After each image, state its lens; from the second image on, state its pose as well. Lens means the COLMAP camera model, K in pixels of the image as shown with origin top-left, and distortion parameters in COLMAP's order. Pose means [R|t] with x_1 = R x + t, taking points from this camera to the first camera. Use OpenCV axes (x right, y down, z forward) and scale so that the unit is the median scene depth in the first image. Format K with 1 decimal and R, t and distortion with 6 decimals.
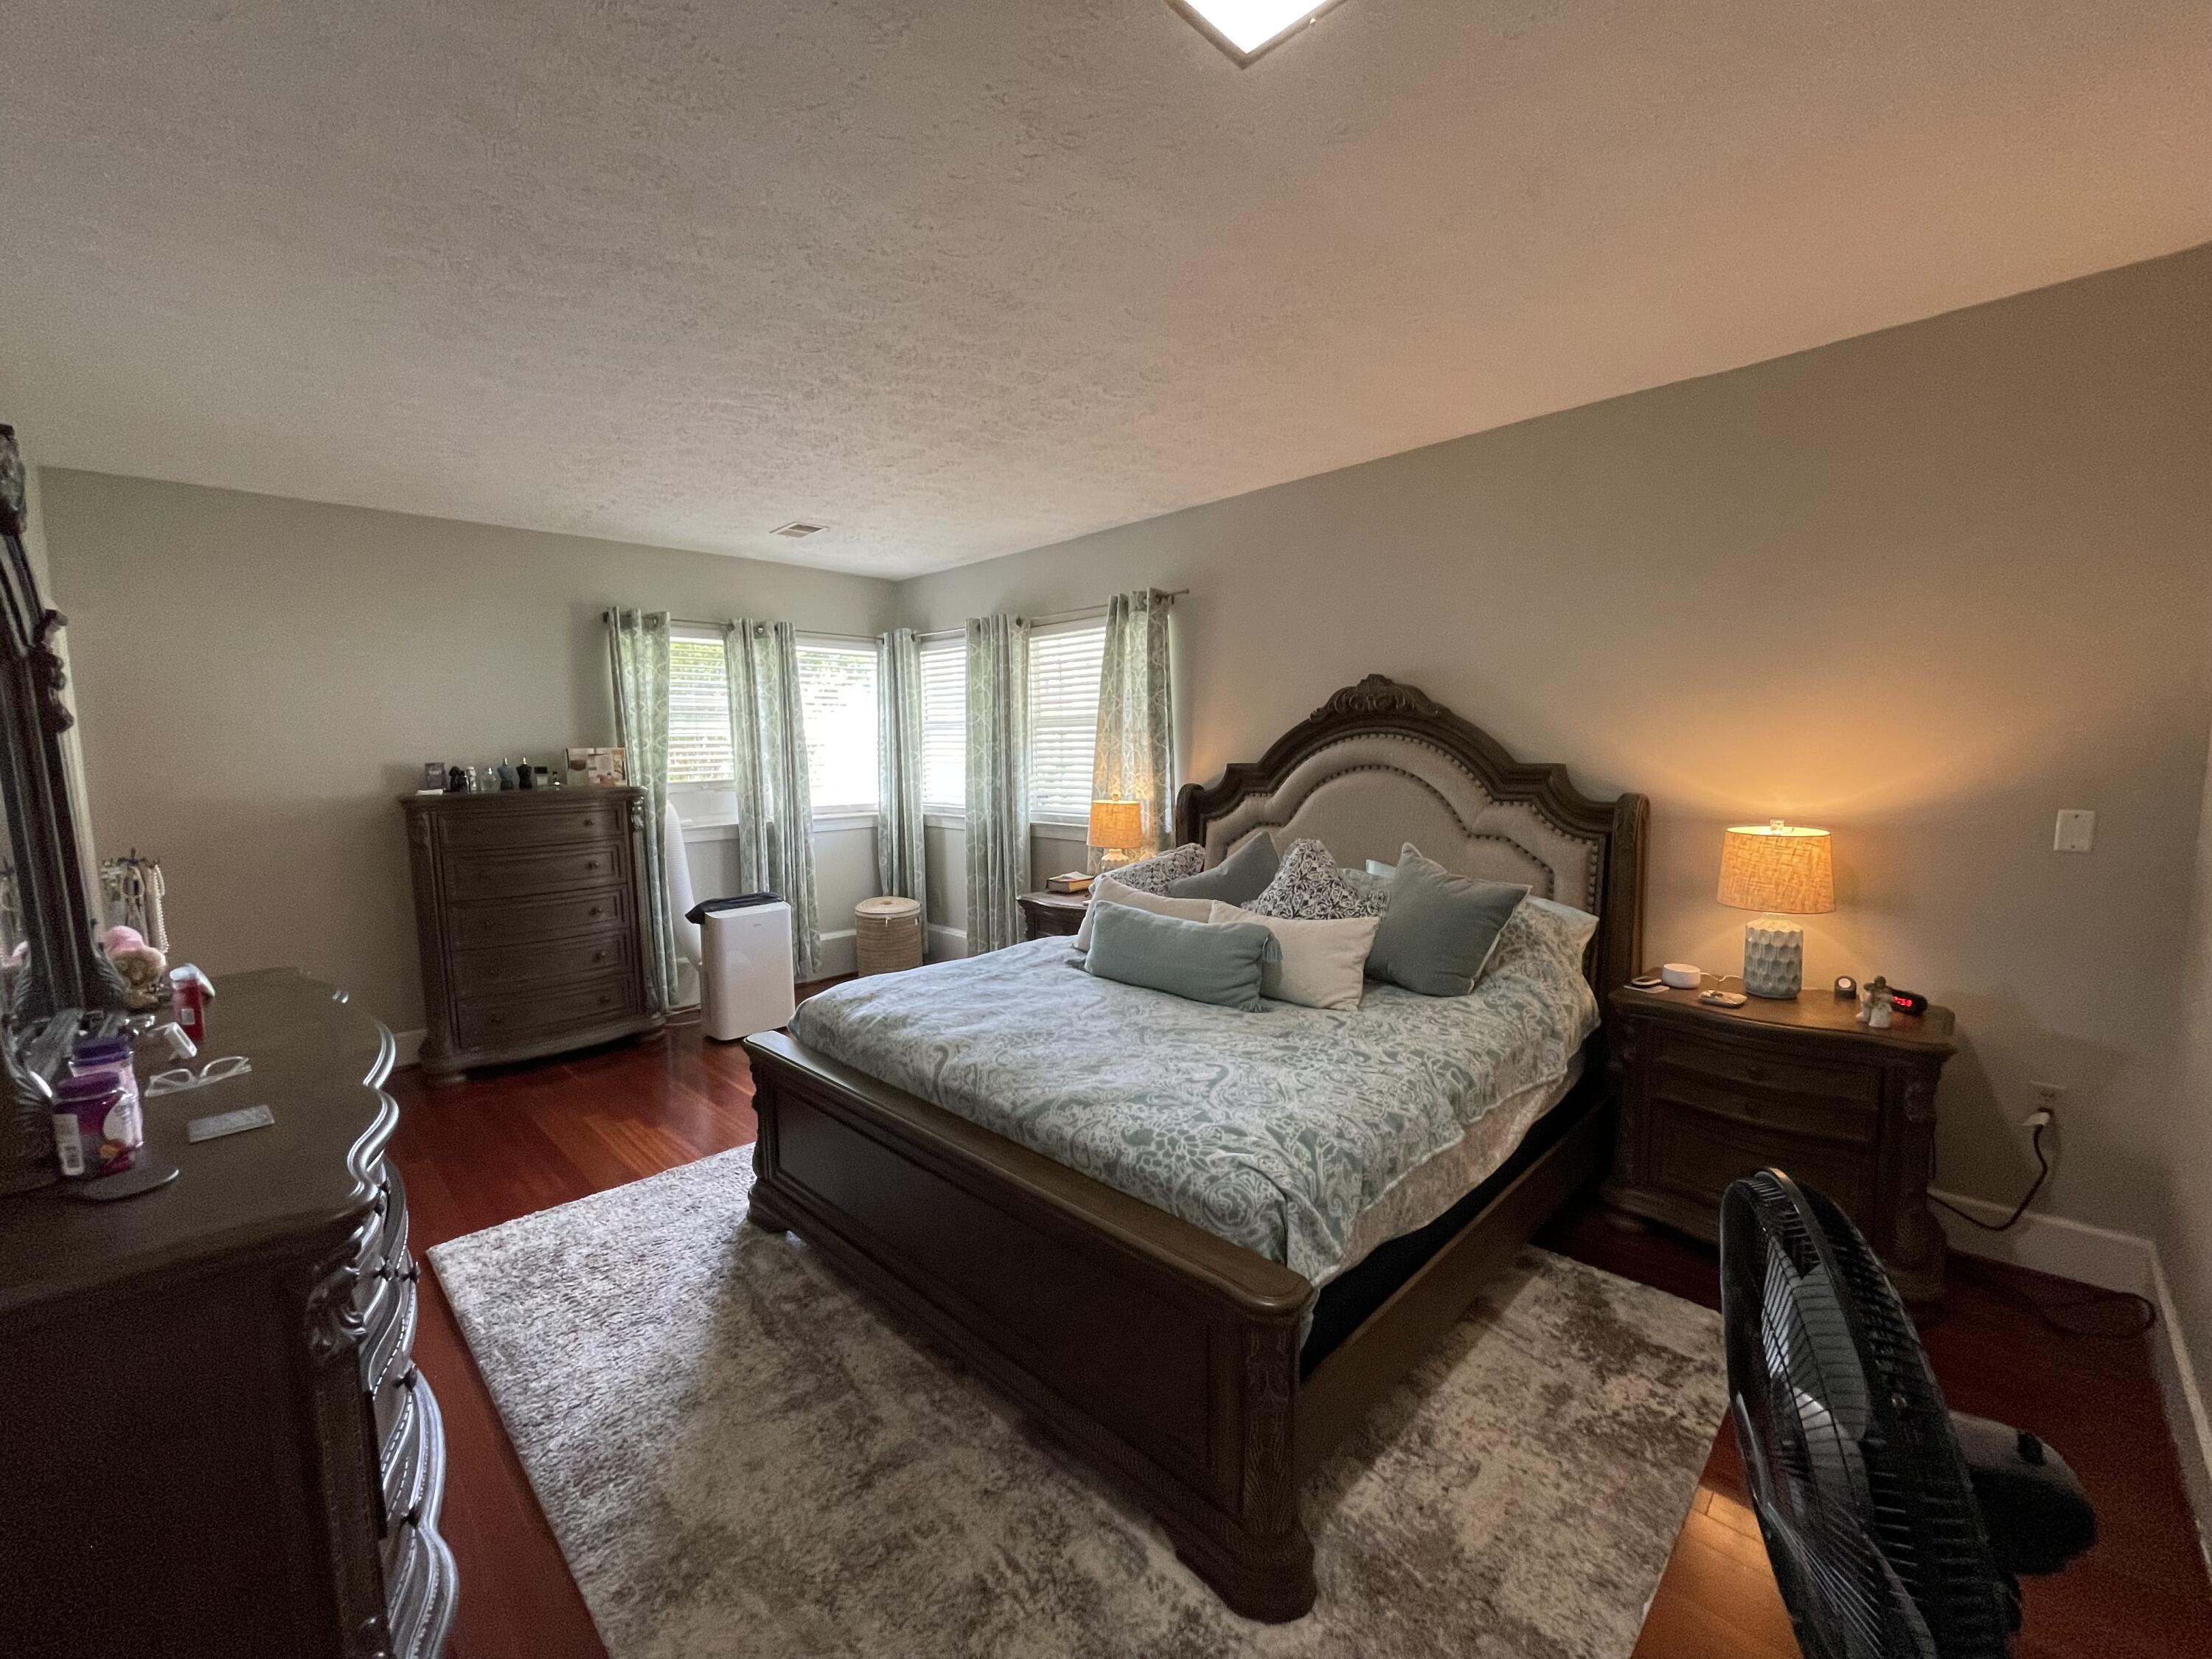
lens RADIAL K [[887.1, 0, 1106.3], [0, 887.1, 842.1], [0, 0, 1]] dist [-0.002962, -0.000328]
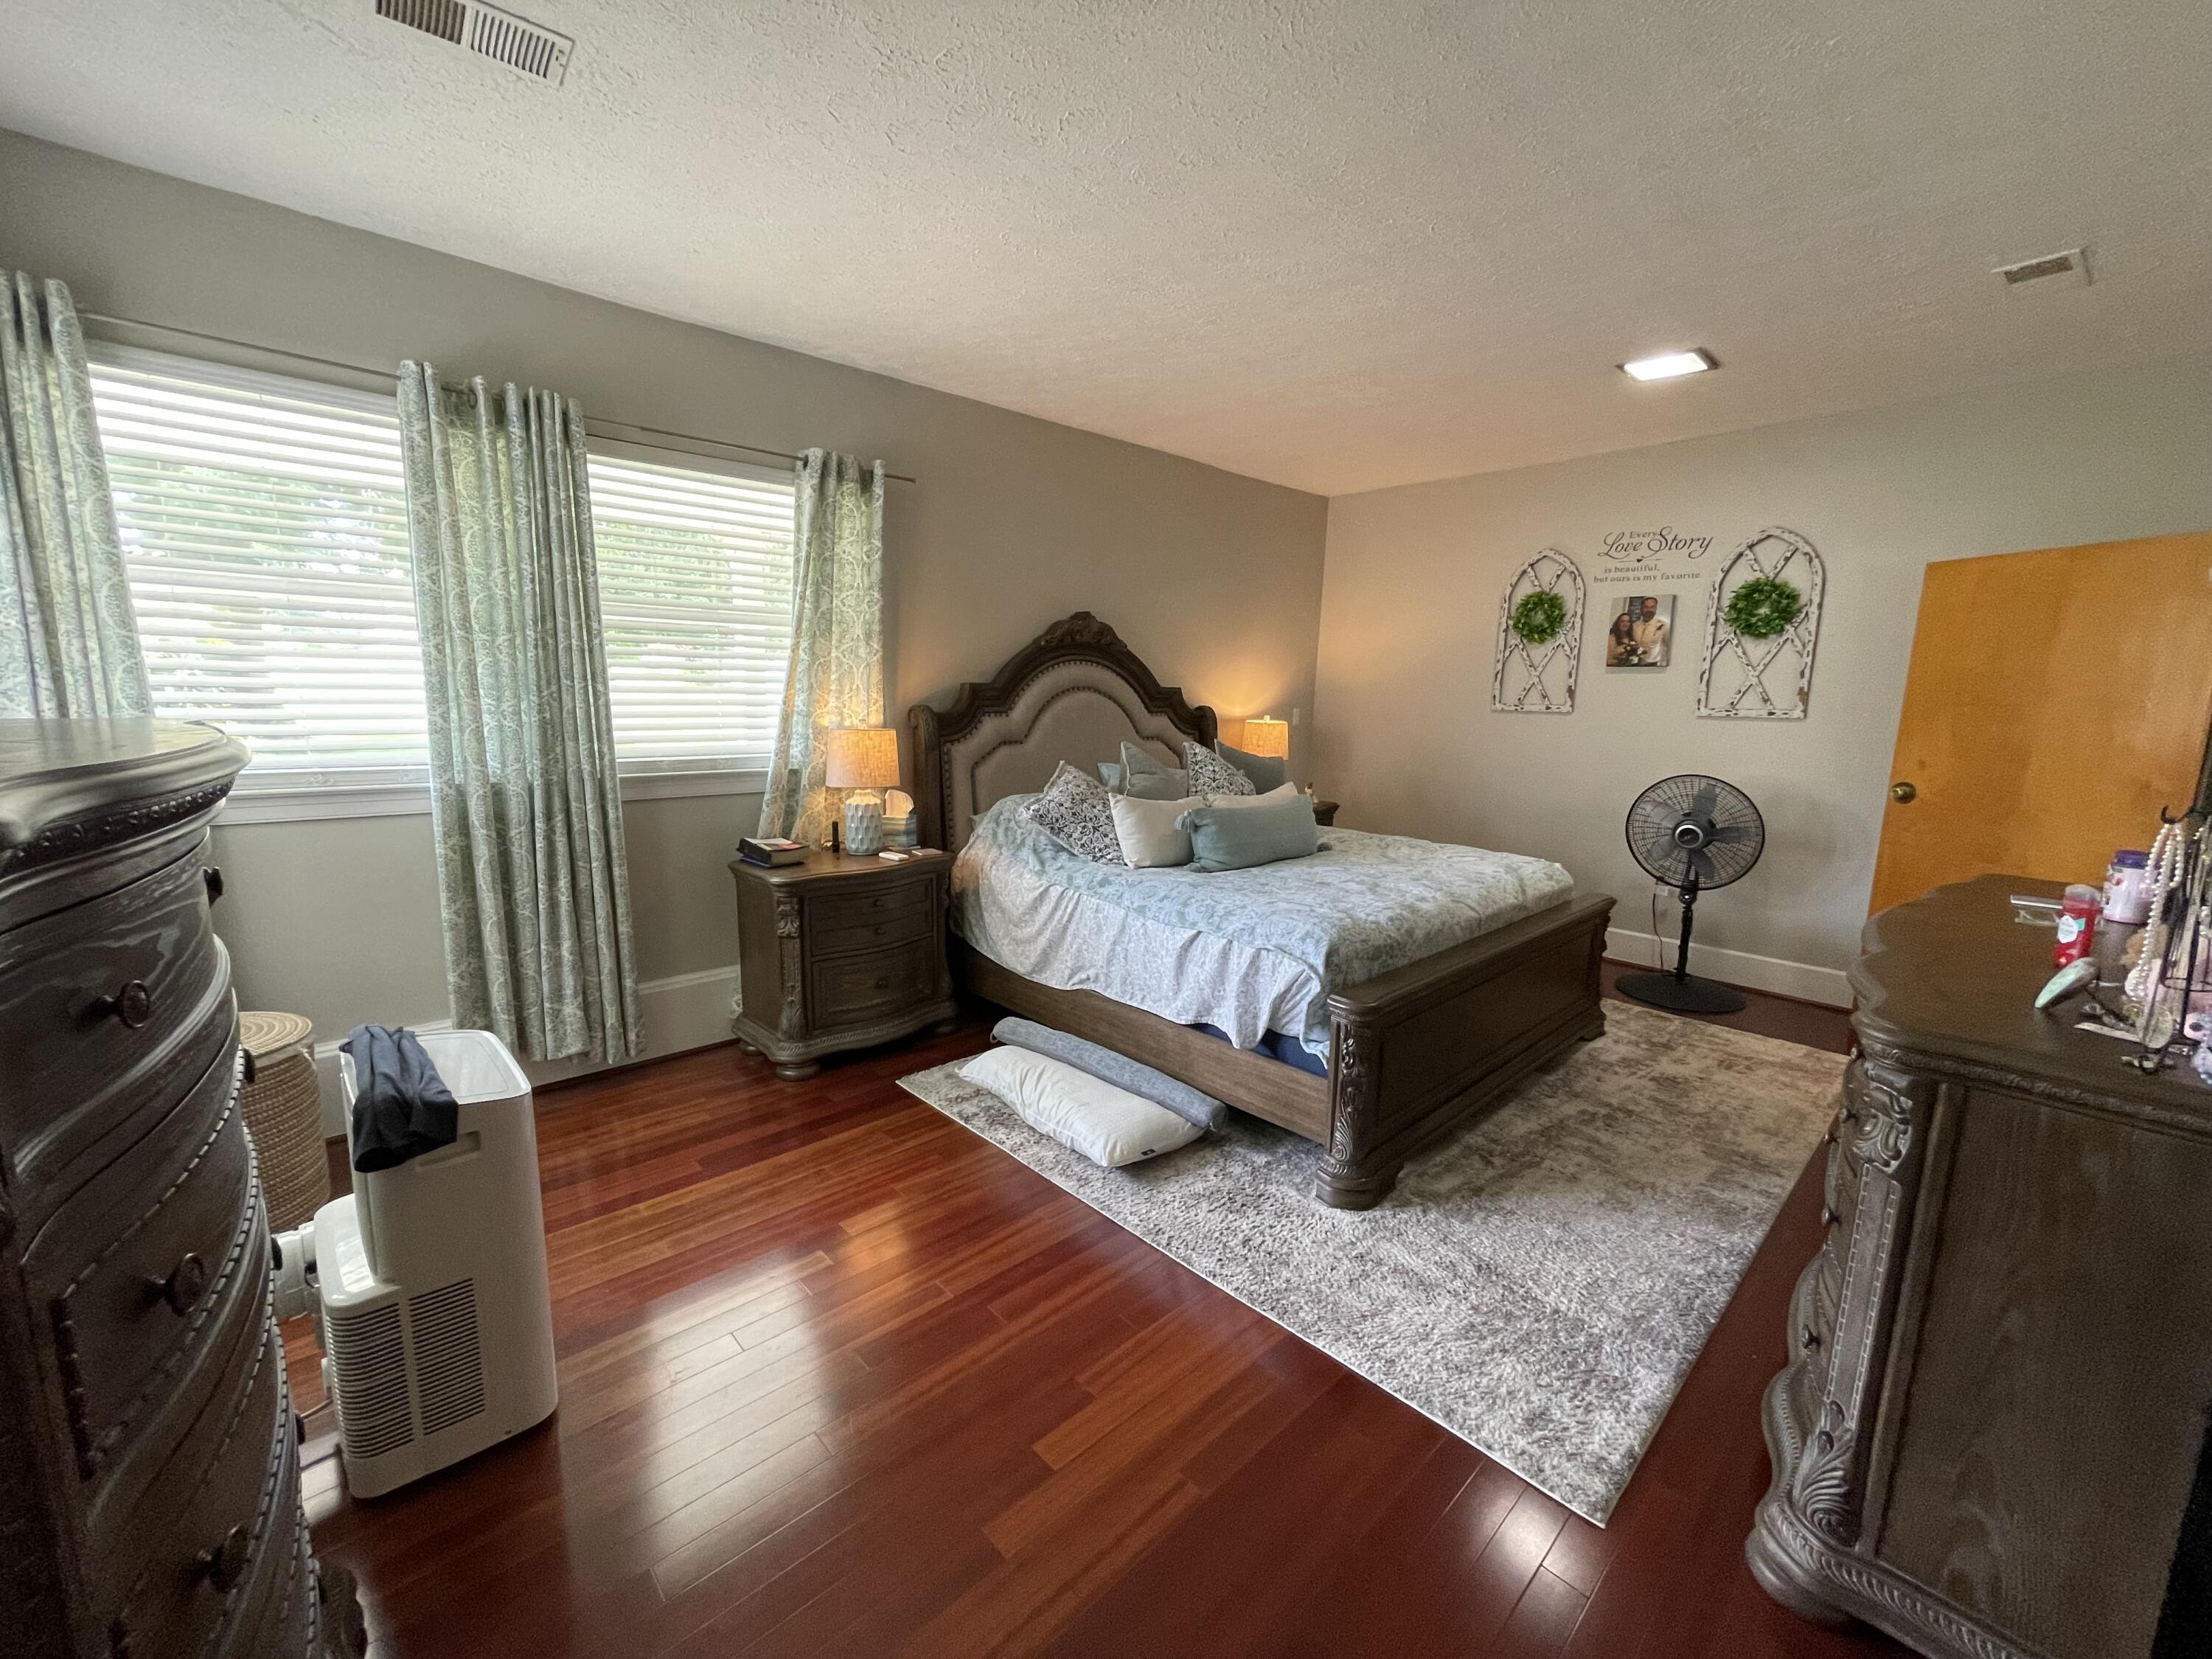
lens RADIAL K [[887.1, 0, 1105.4], [0, 887.1, 830.7], [0, 0, 1]] dist [-0.002962, -0.000328]
pose [[0.041981, -0.129406, 0.990703, -0.951152], [0.090798, 0.987968, 0.125202, -0.041993], [-0.994984, 0.084698, 0.053226, 0.931852]]
